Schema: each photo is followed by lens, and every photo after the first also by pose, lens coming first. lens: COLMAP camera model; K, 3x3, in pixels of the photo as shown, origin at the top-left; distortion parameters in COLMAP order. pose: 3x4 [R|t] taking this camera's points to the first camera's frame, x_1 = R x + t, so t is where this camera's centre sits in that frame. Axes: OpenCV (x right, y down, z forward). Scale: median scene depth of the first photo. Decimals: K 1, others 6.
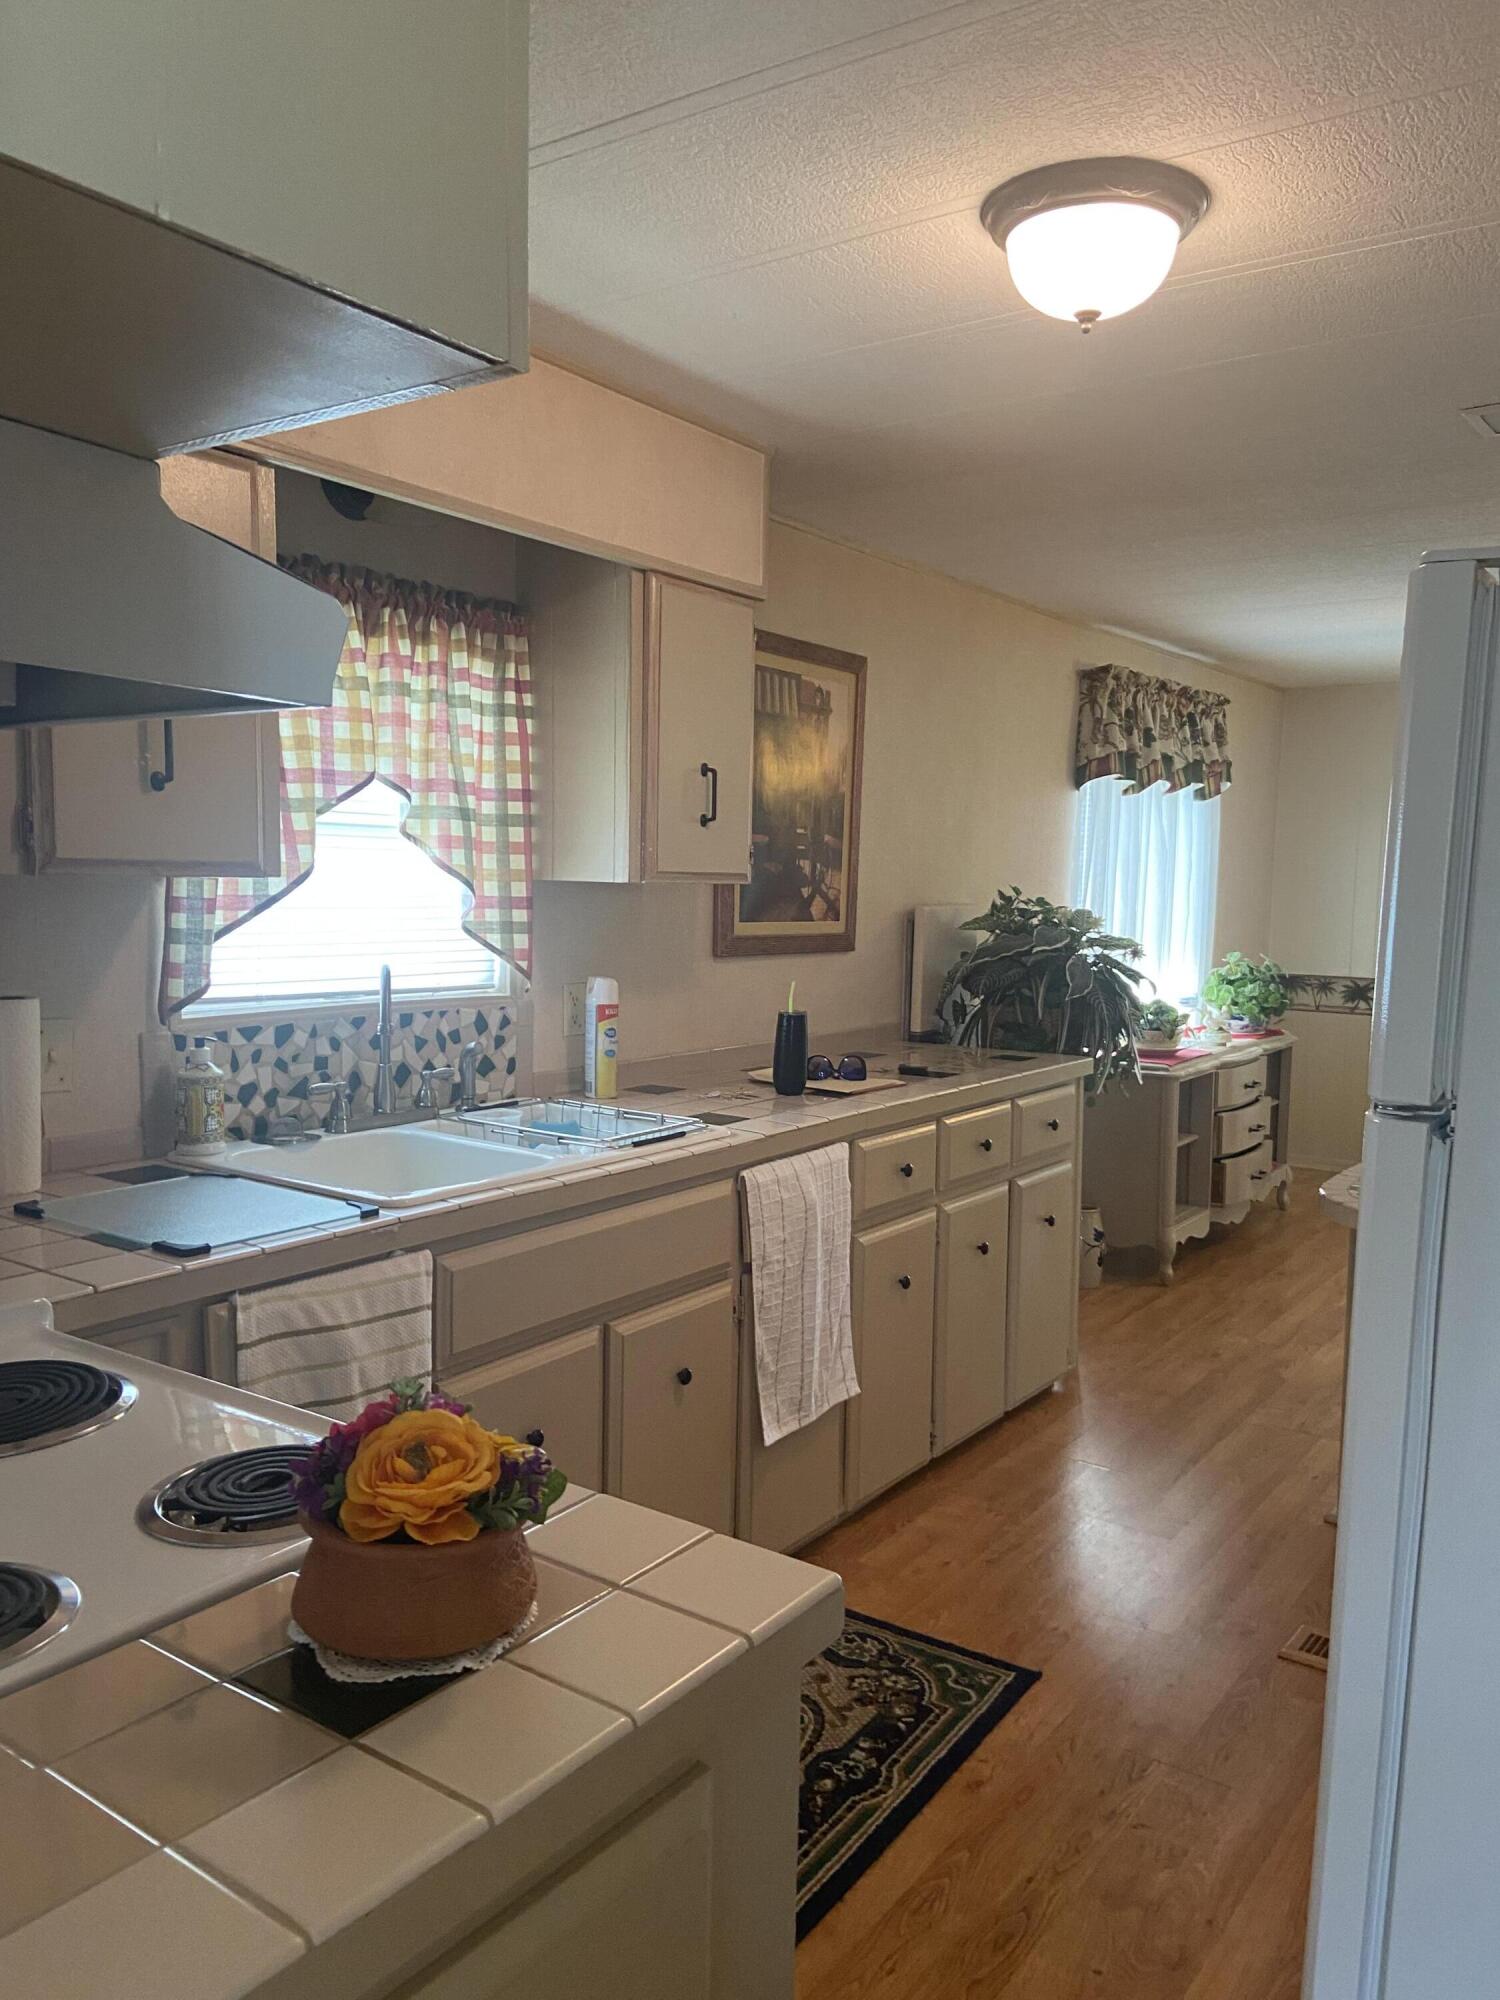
lens RADIAL K [[1497.8, 0, 751.6], [0, 1497.8, 1026.1], [0, 0, 1]] dist [0.126322, -0.170392]
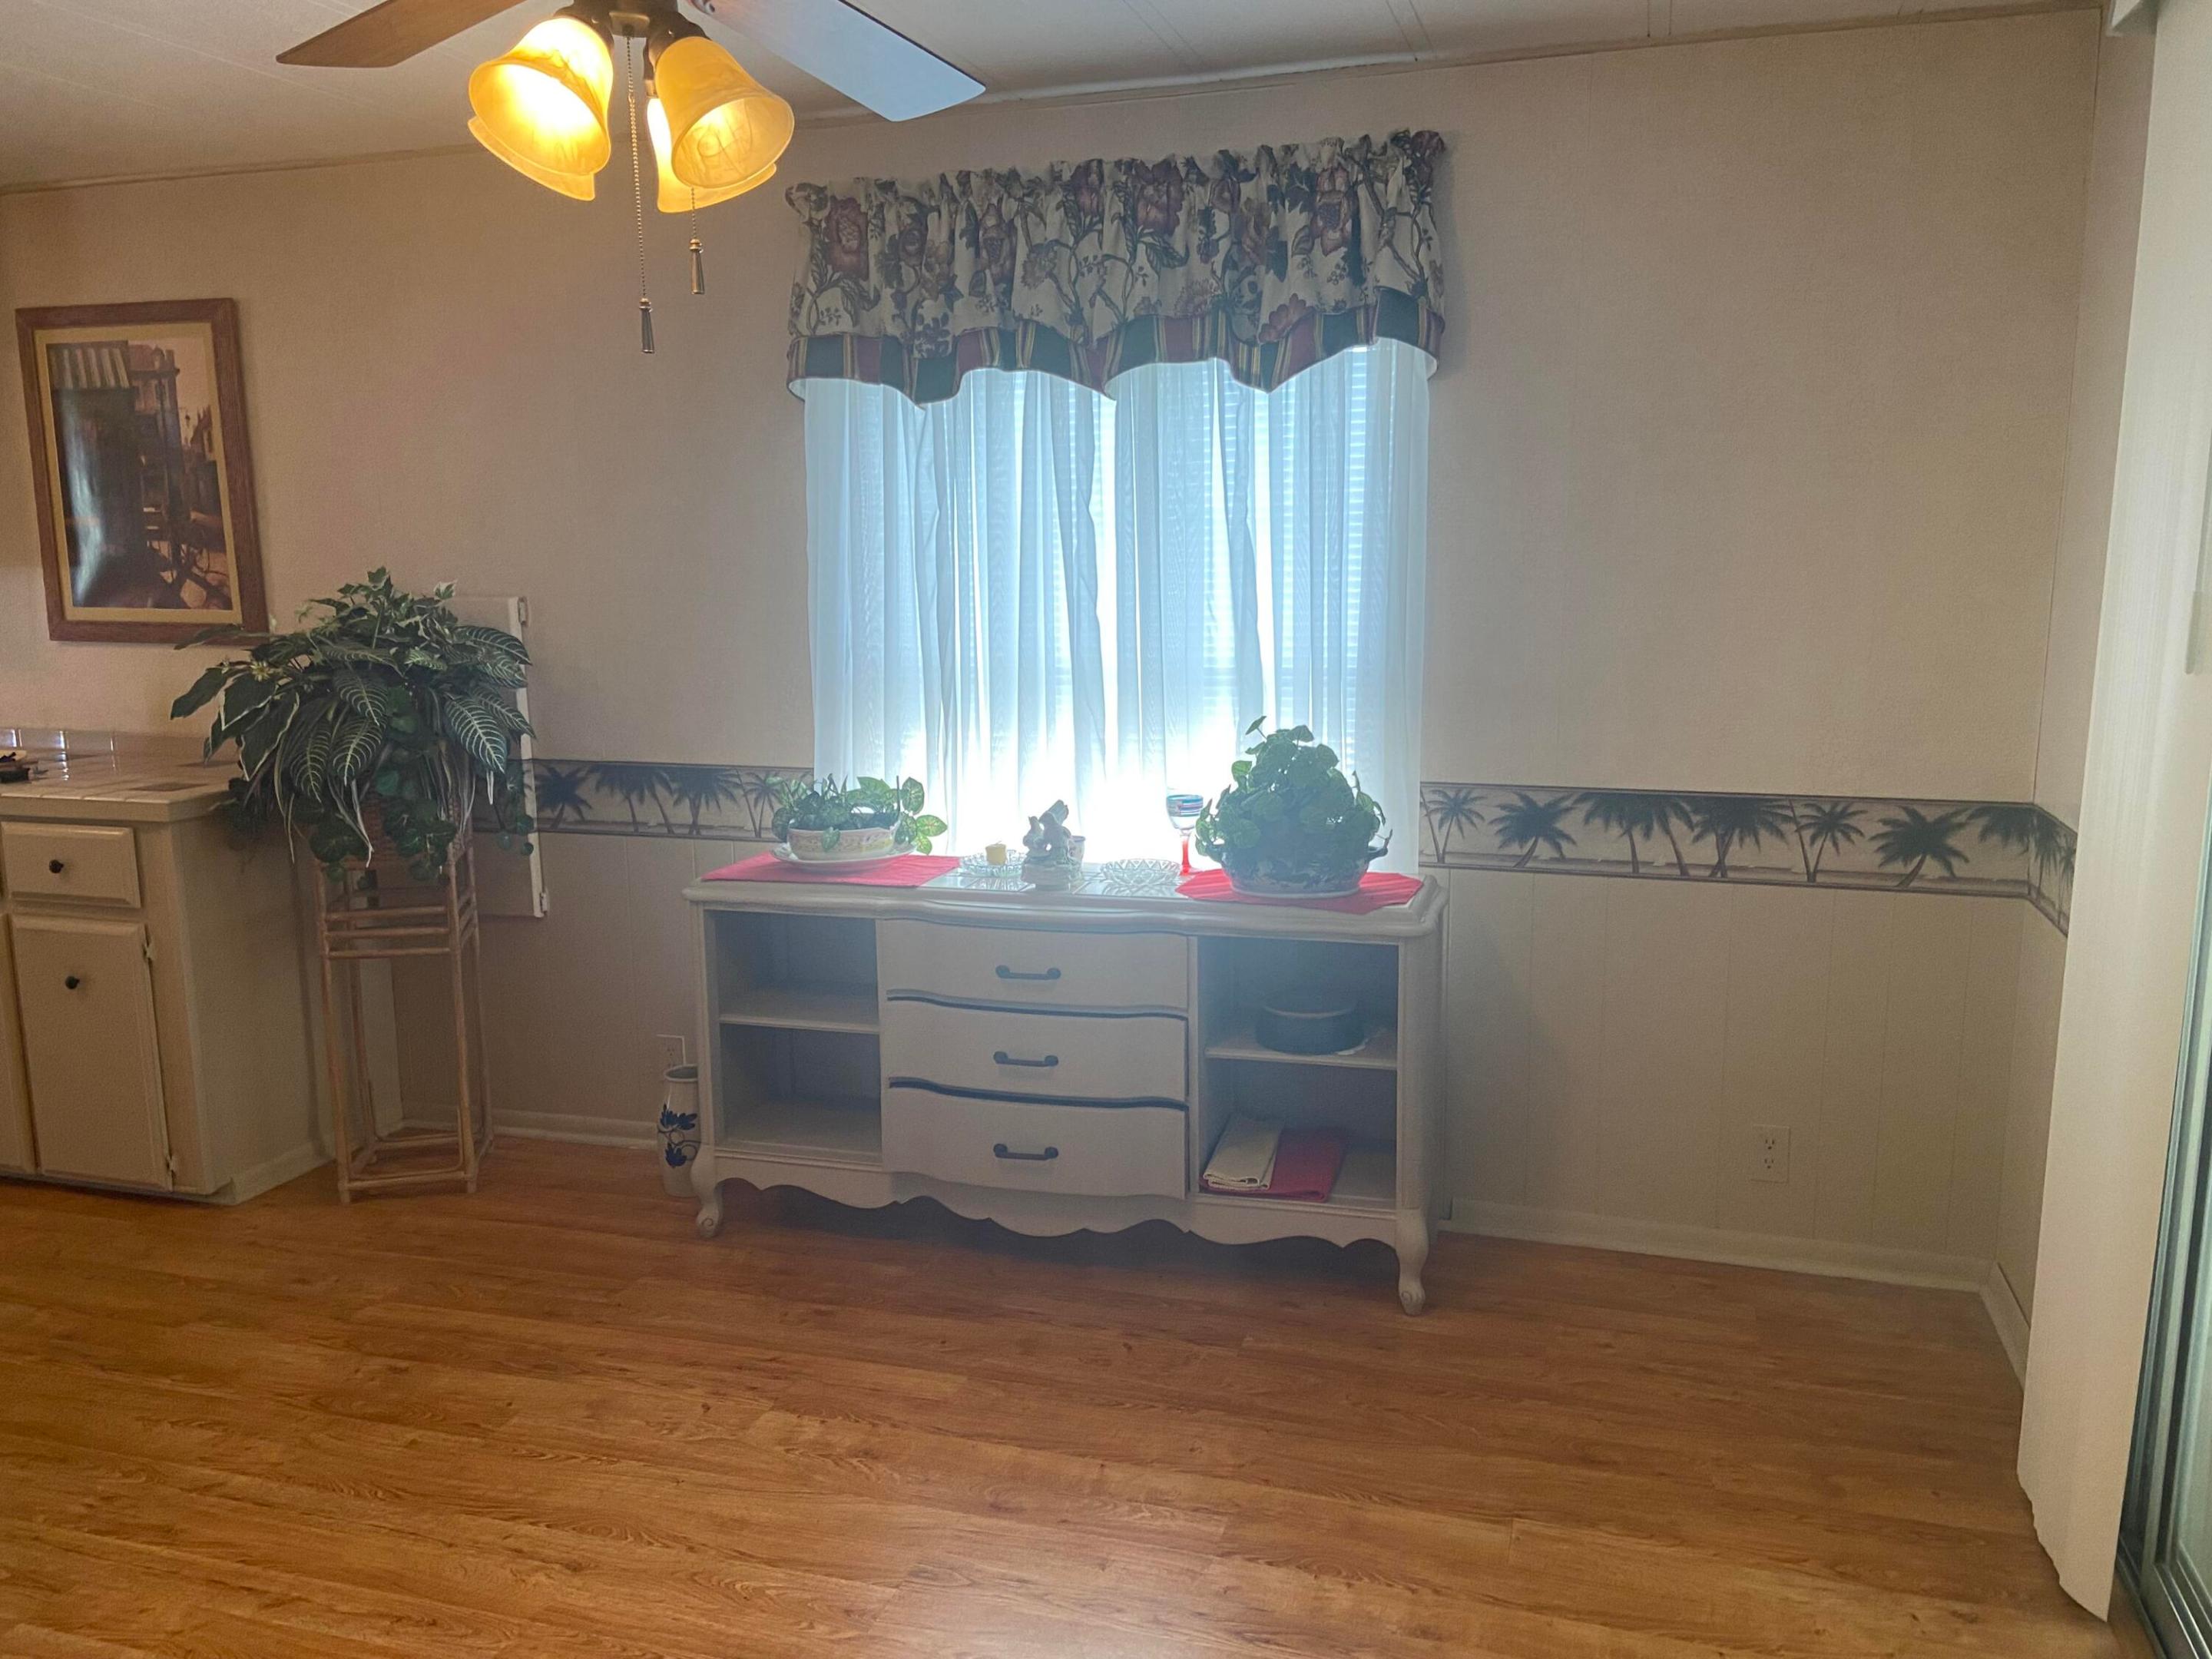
lens RADIAL K [[1656.5, 0, 1106.0], [0, 1656.5, 829.5], [0, 0, 1]] dist [0.126322, -0.170392]
pose [[0.317625, 0.140557, -0.937741, 1.210921], [-0.084732, 0.989203, 0.119571, -0.108651], [0.944423, 0.041478, 0.326105, 1.209078]]
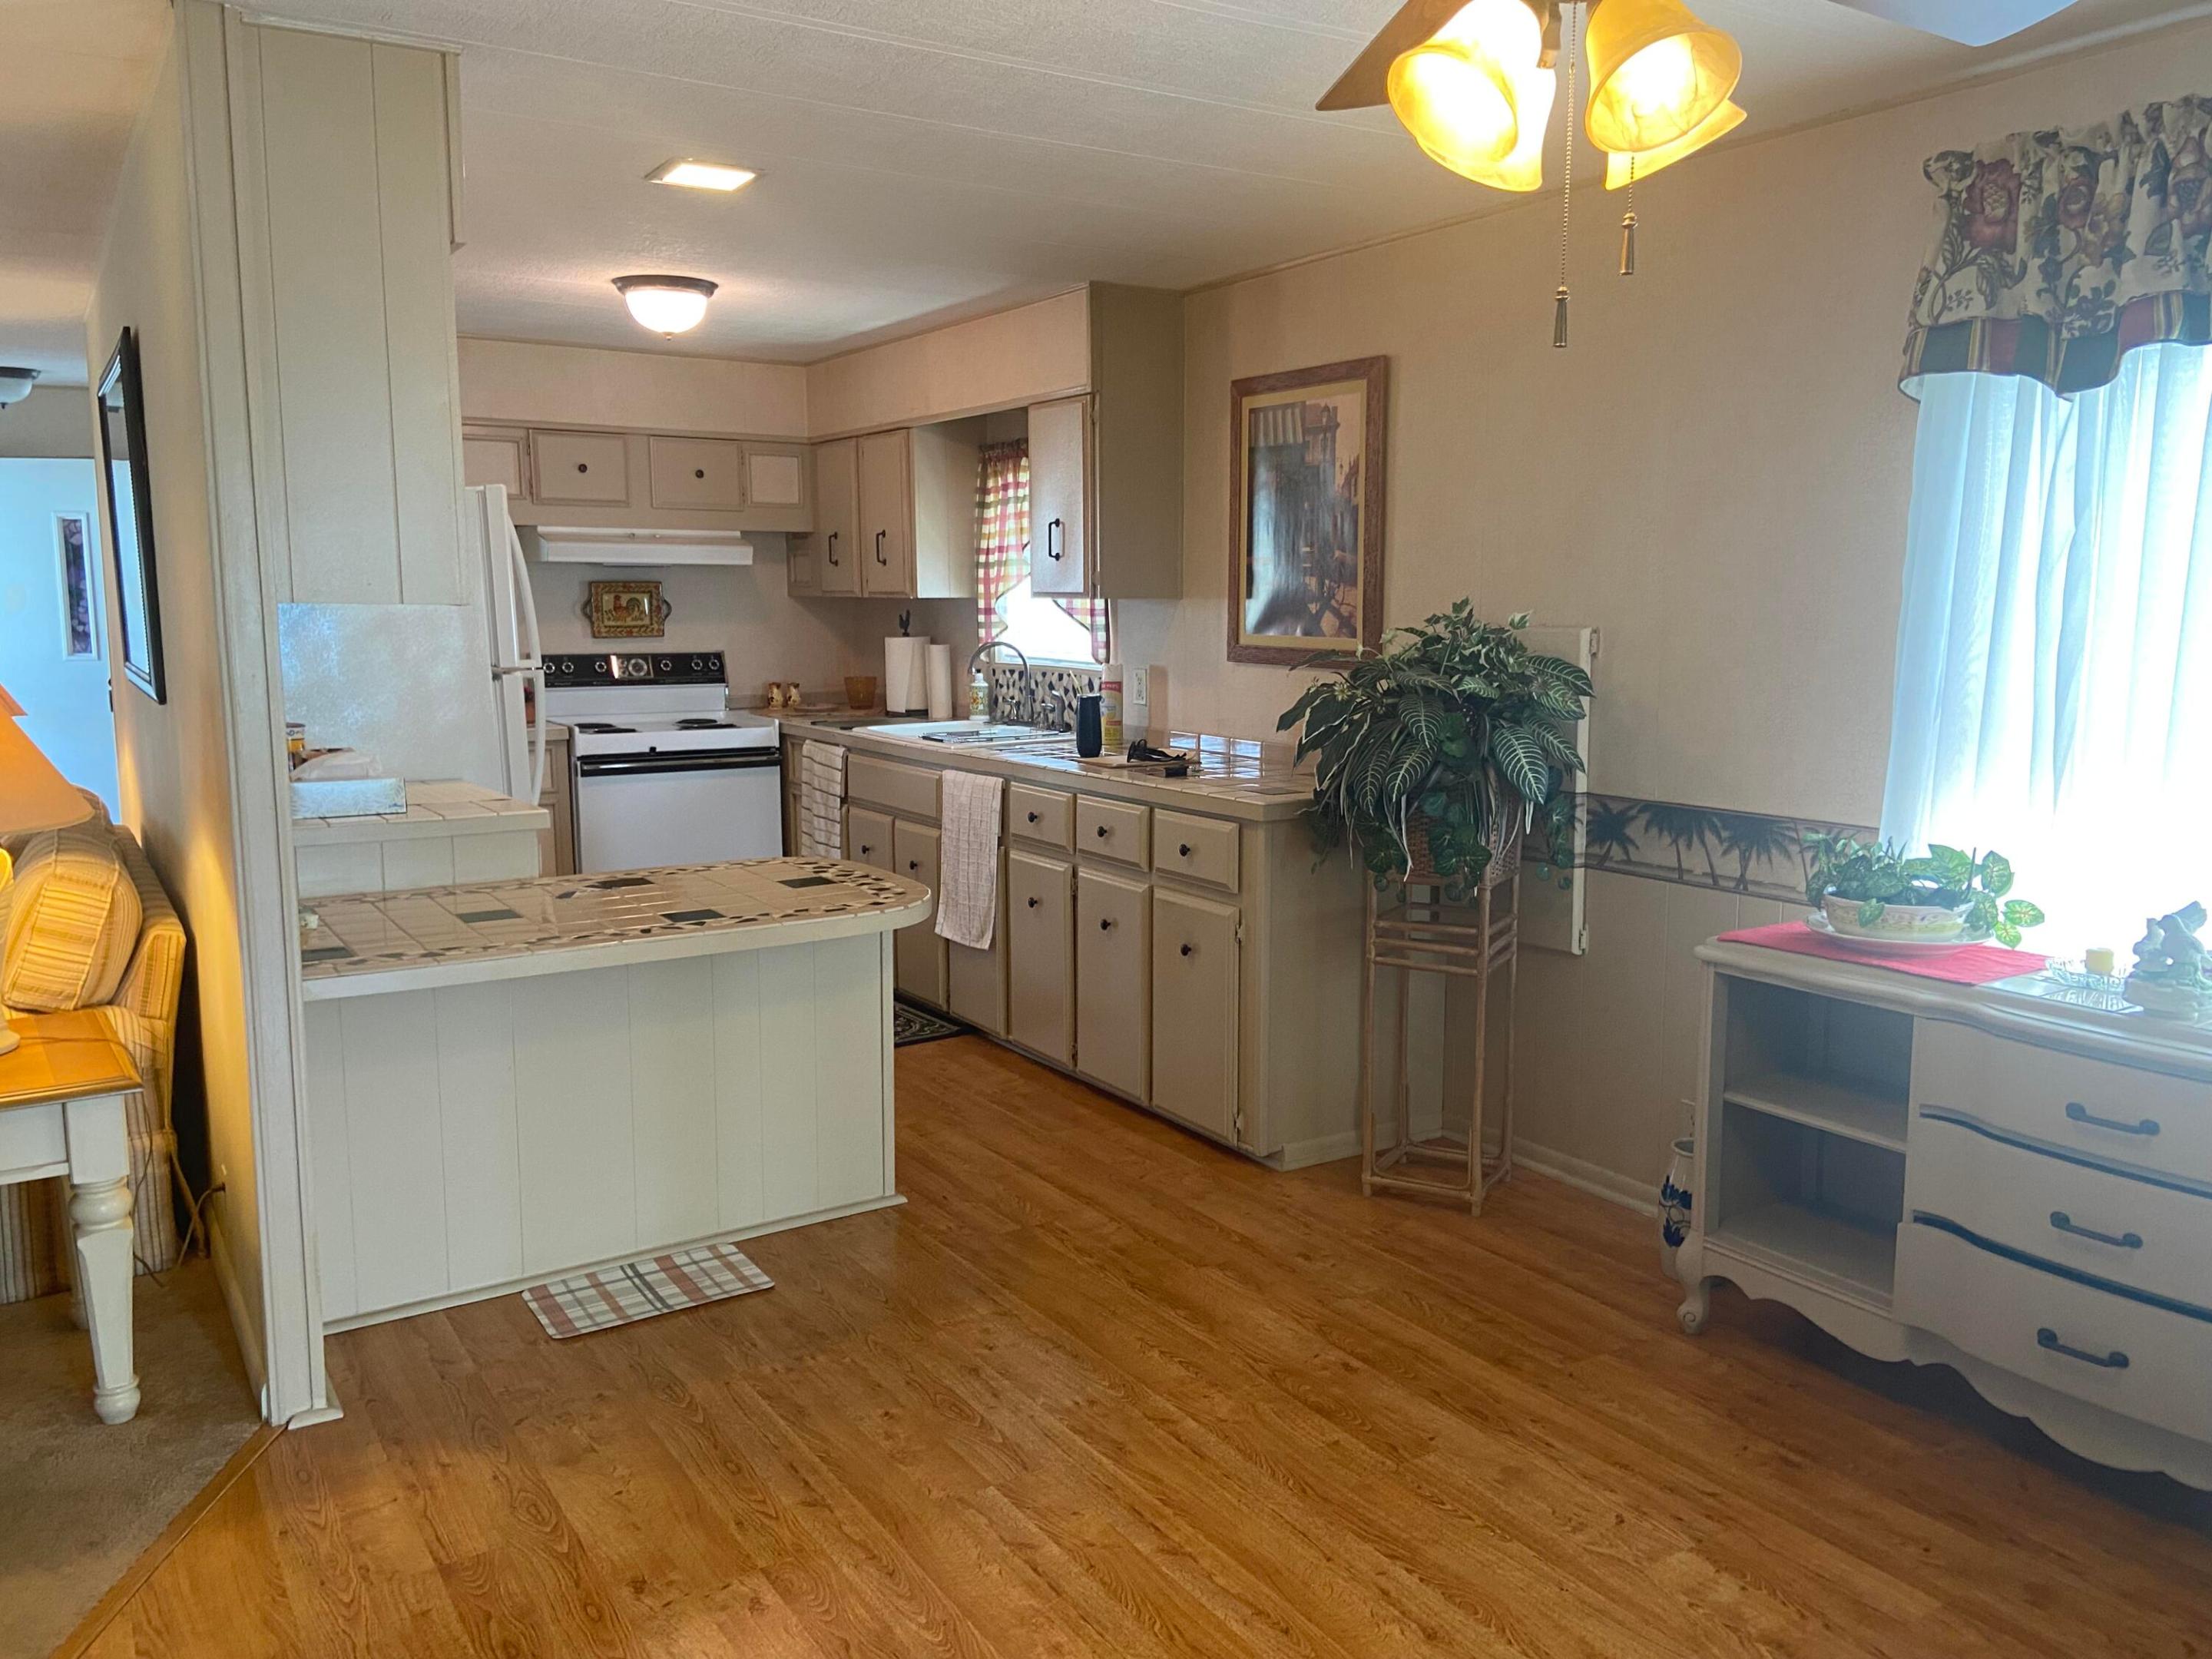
lens RADIAL K [[1644.3, 0, 1107.4], [0, 1644.3, 818.6], [0, 0, 1]] dist [0.116495, -0.141086]
pose [[-0.372037, 0.108746, -0.921826, 1.159014], [-0.100359, 0.982579, 0.156416, -0.110305], [0.922777, 0.150707, -0.354642, 1.295134]]
